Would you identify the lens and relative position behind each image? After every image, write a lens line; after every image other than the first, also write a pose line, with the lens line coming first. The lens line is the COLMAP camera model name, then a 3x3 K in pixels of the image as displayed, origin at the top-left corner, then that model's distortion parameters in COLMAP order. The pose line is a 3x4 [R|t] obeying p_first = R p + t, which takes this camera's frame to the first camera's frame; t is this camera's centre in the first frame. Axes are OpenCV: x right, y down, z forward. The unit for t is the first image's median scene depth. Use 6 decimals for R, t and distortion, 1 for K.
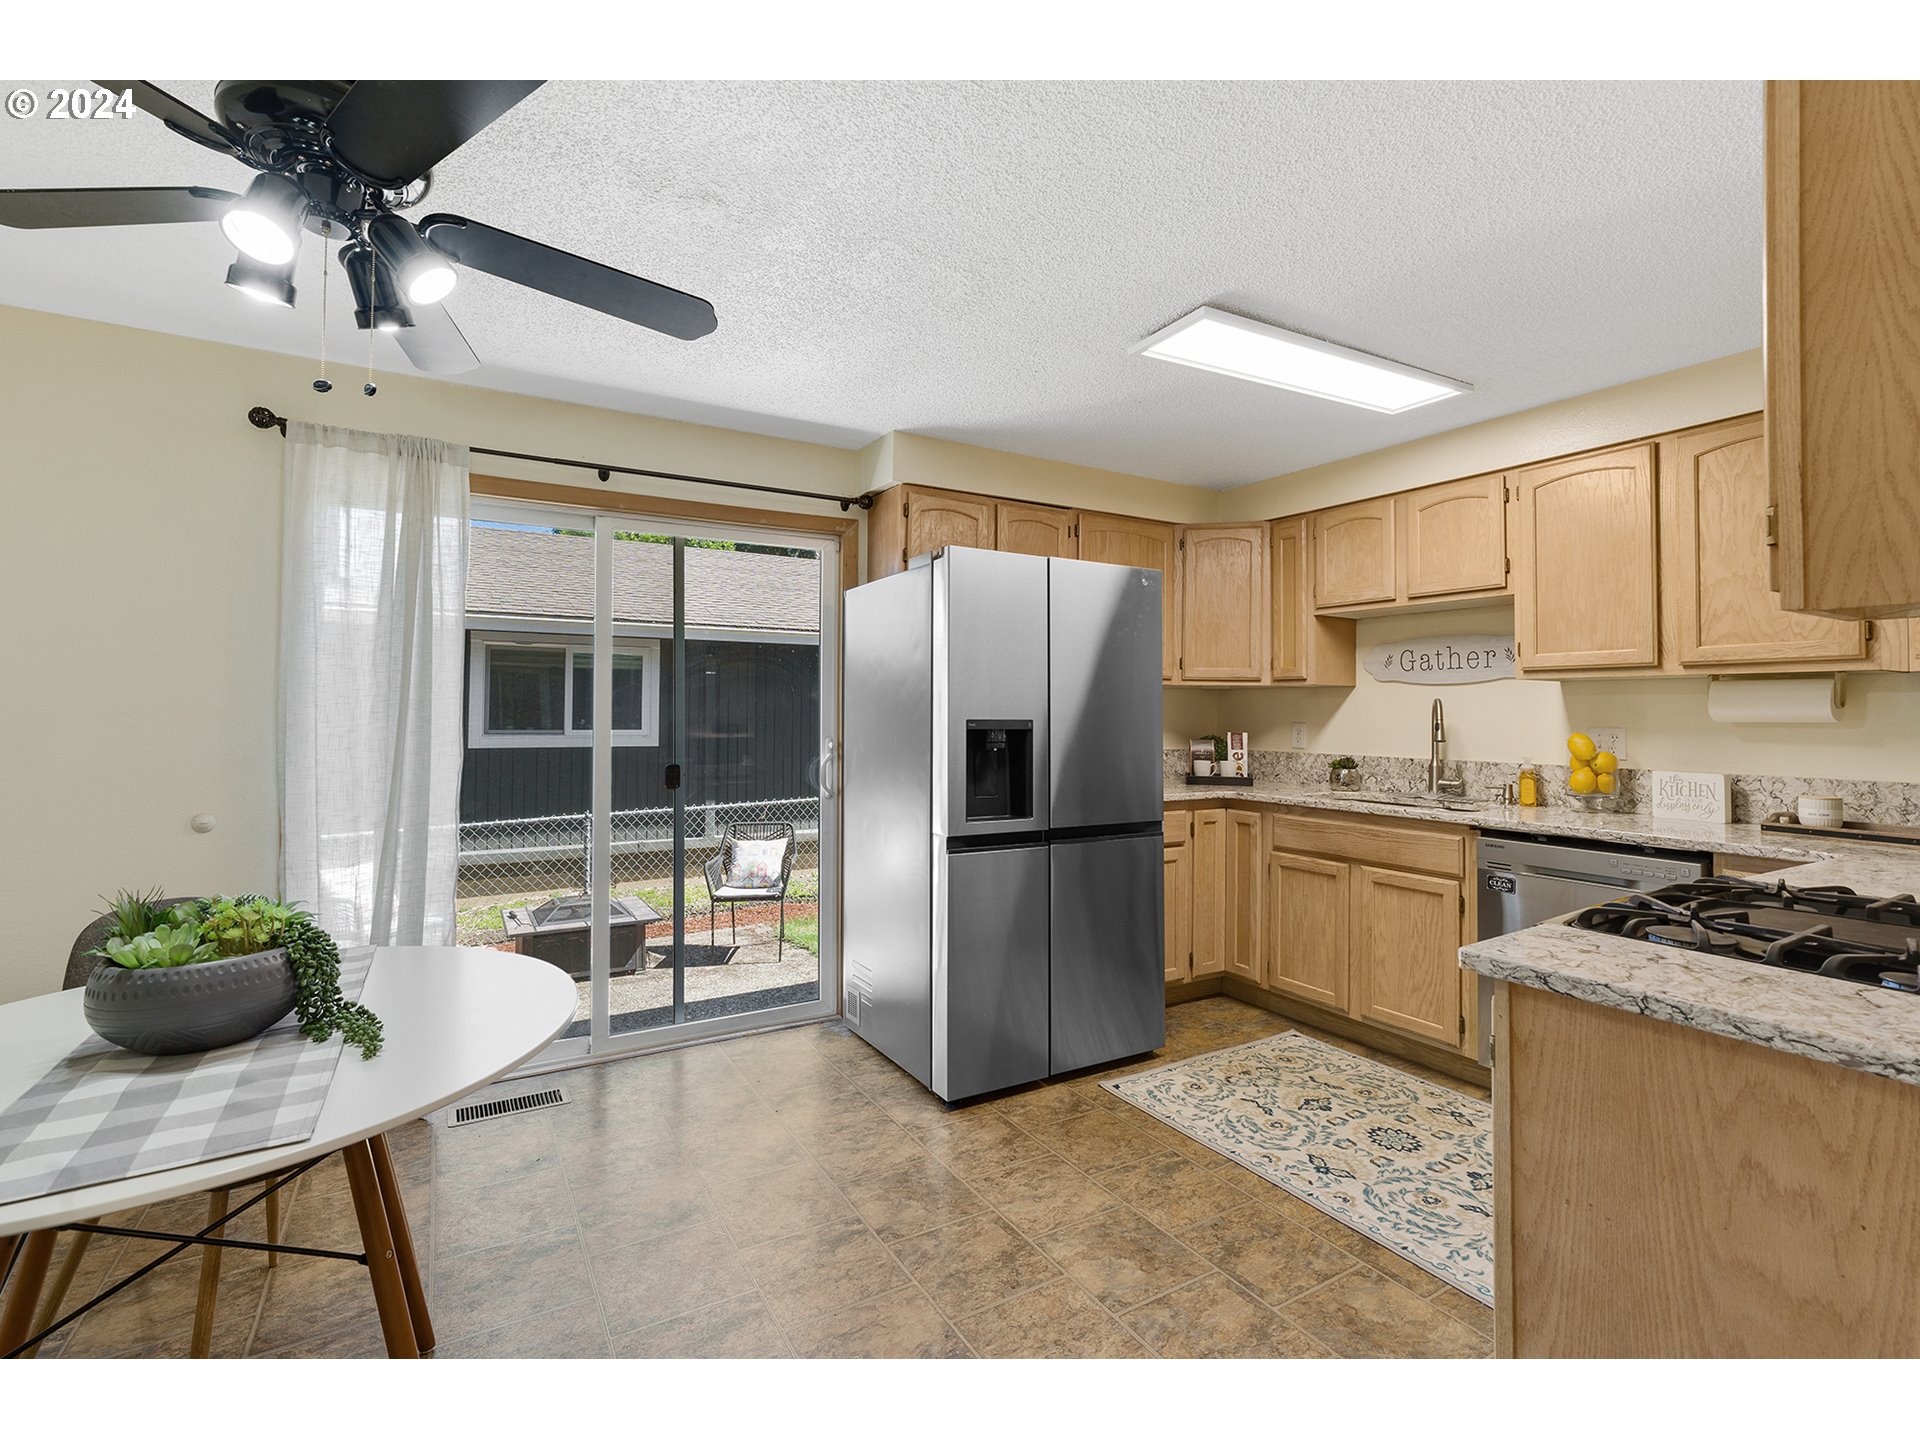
lens RADIAL K [[862.5, 0, 972.3], [0, 862.5, 693.4], [0, 0, 1]] dist [-0.012623, 0.005394]
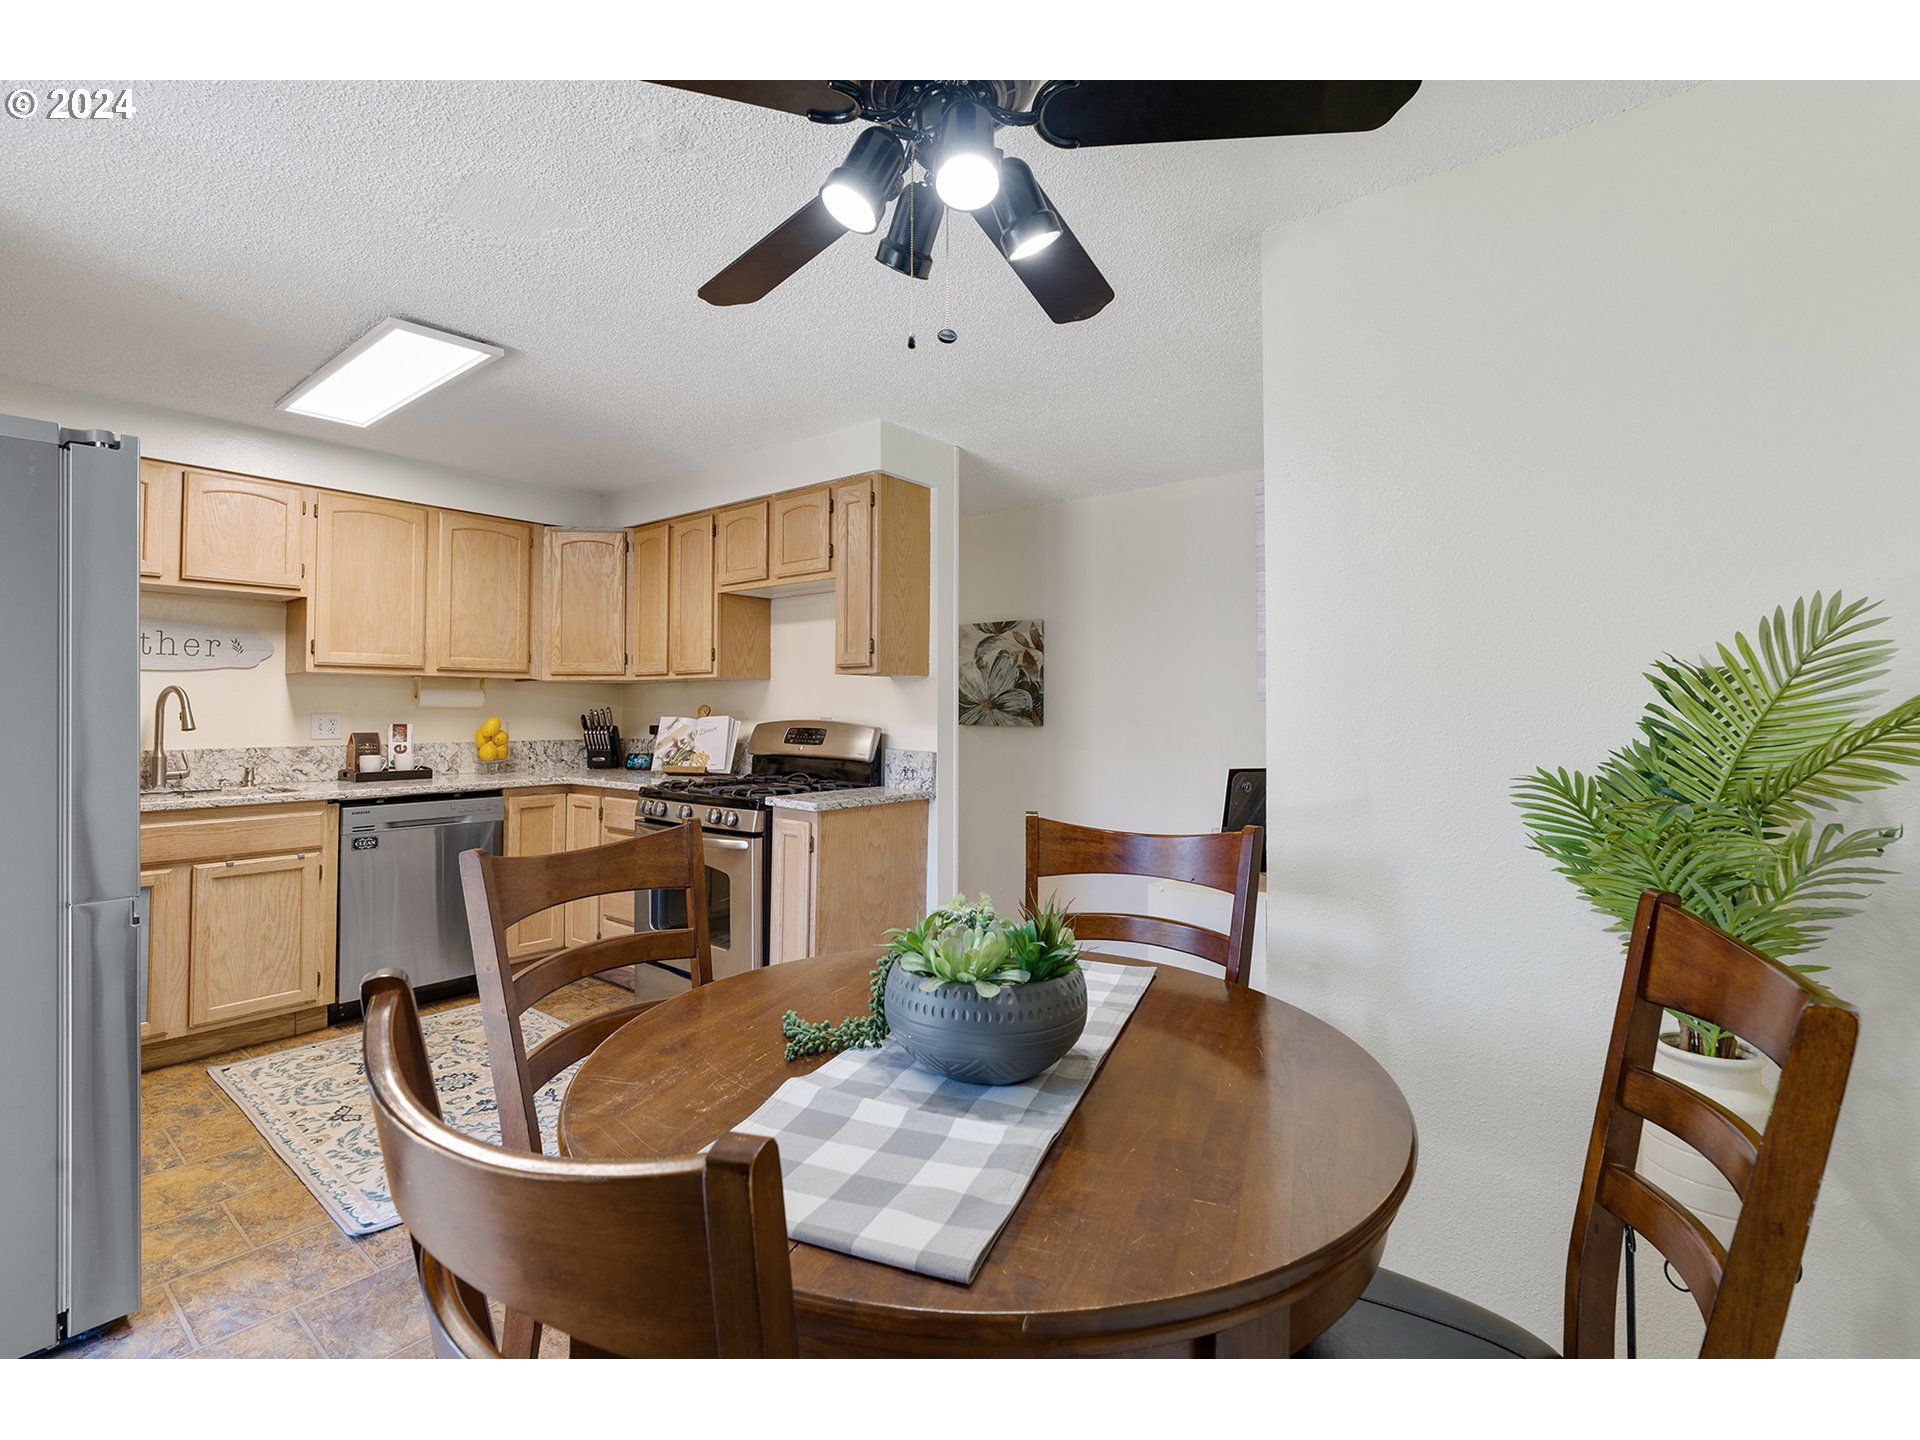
lens RADIAL K [[862.5, 0, 954.4], [0, 862.5, 685.7], [0, 0, 1]] dist [-0.012623, 0.005394]
pose [[-0.335865, 0.016388, 0.941767, -1.121076], [-0.027604, 0.999248, -0.027233, 0.013997], [-0.941505, -0.035143, -0.335161, 0.875177]]
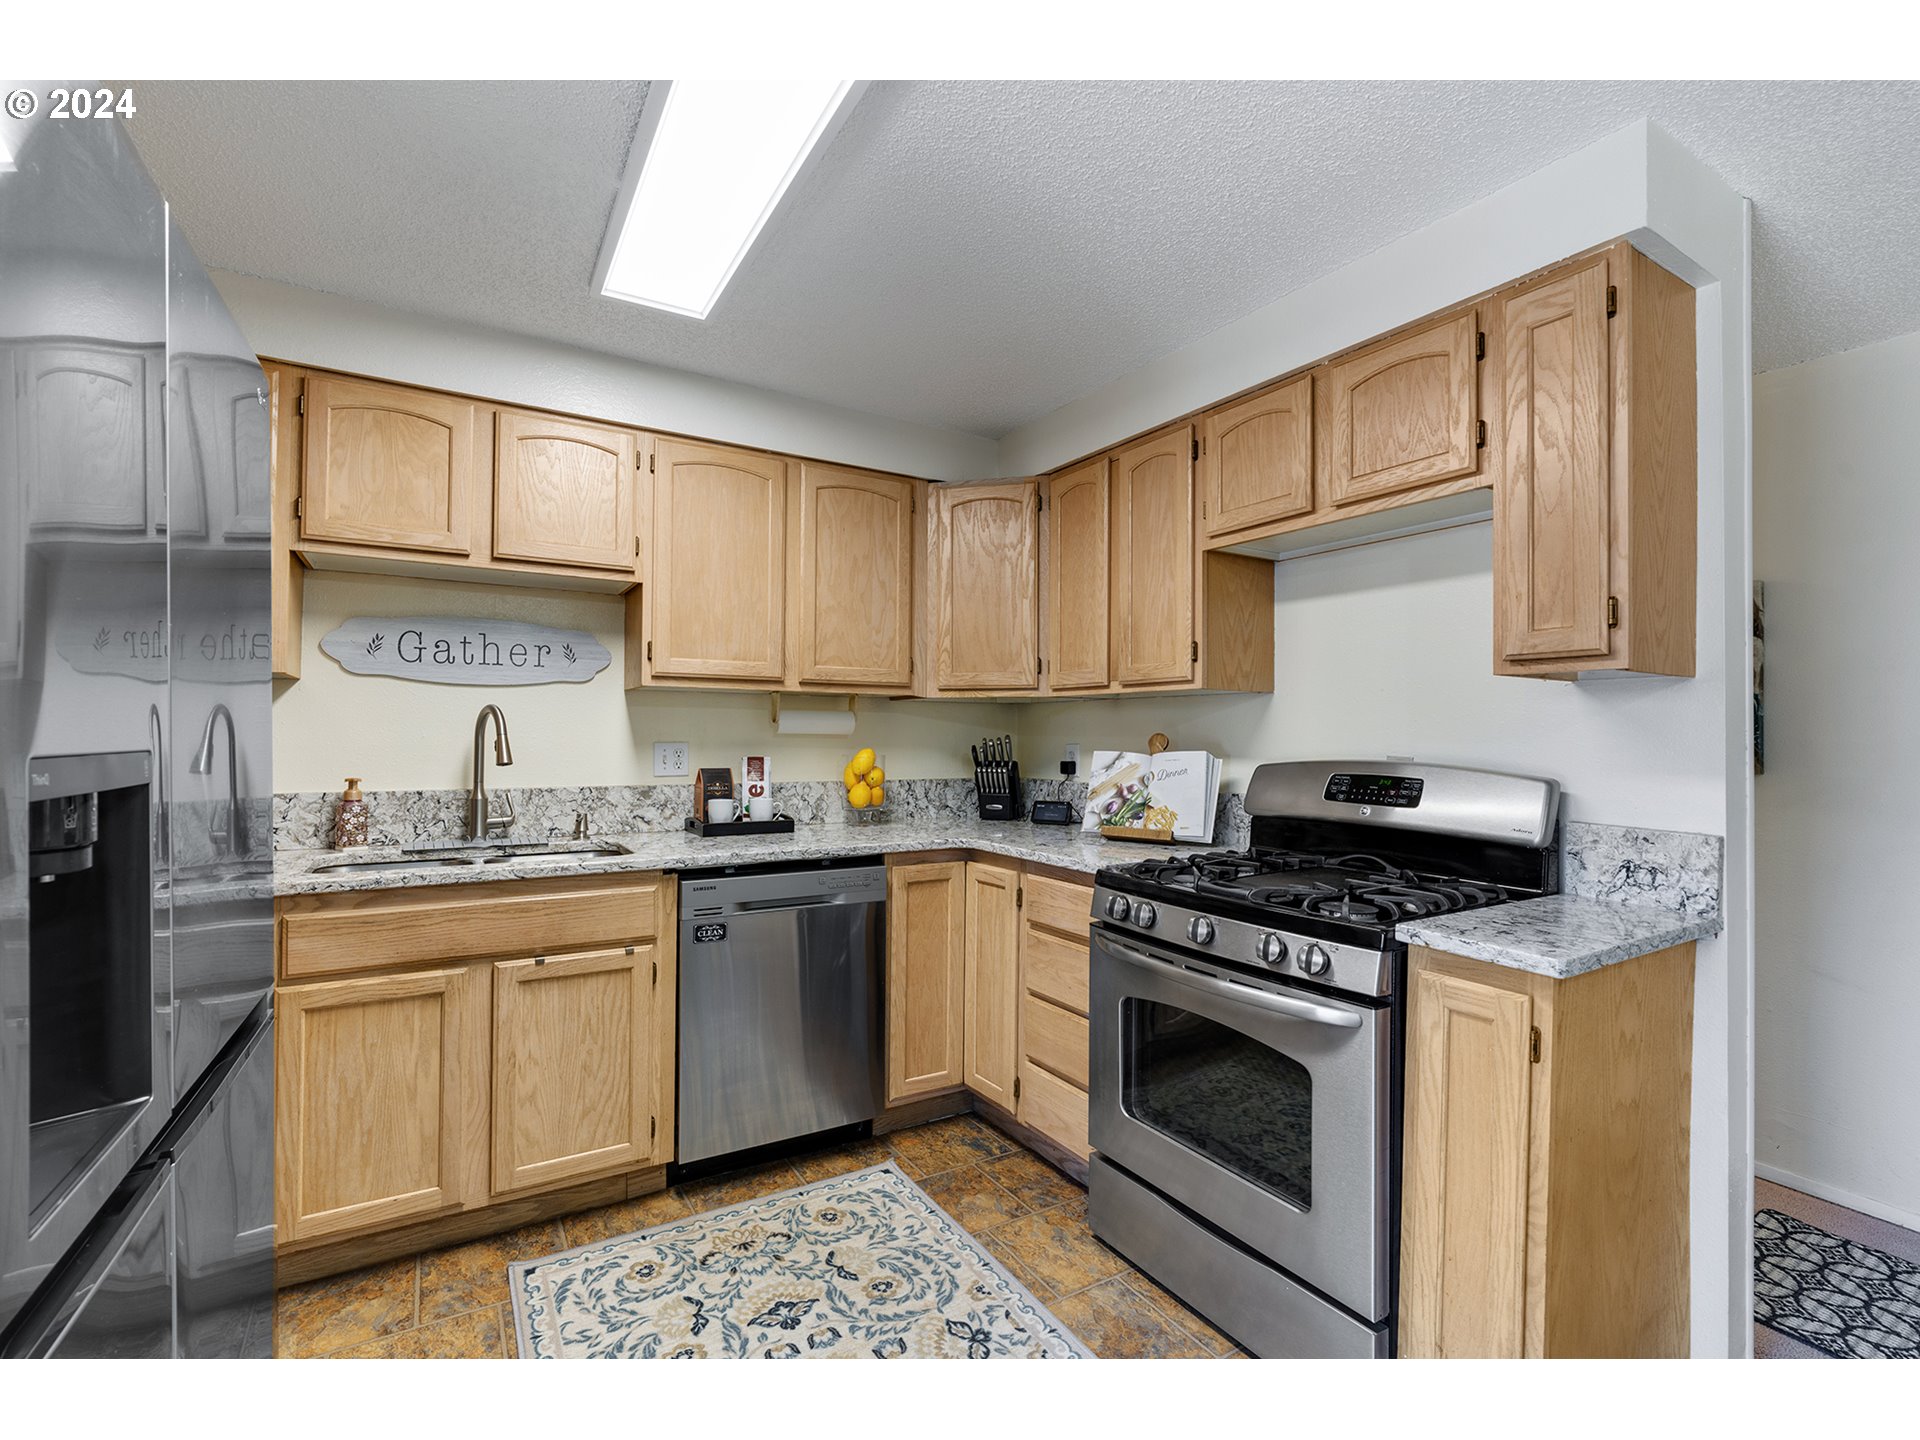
lens RADIAL K [[862.5, 0, 959.6], [0, 862.5, 722.7], [0, 0, 1]] dist [-0.012623, 0.005394]
pose [[0.009204, 0.004078, 0.999949, -0.300710], [-0.032202, 0.999474, -0.003780, 0.019270], [-0.999439, -0.032166, 0.009330, 1.050435]]
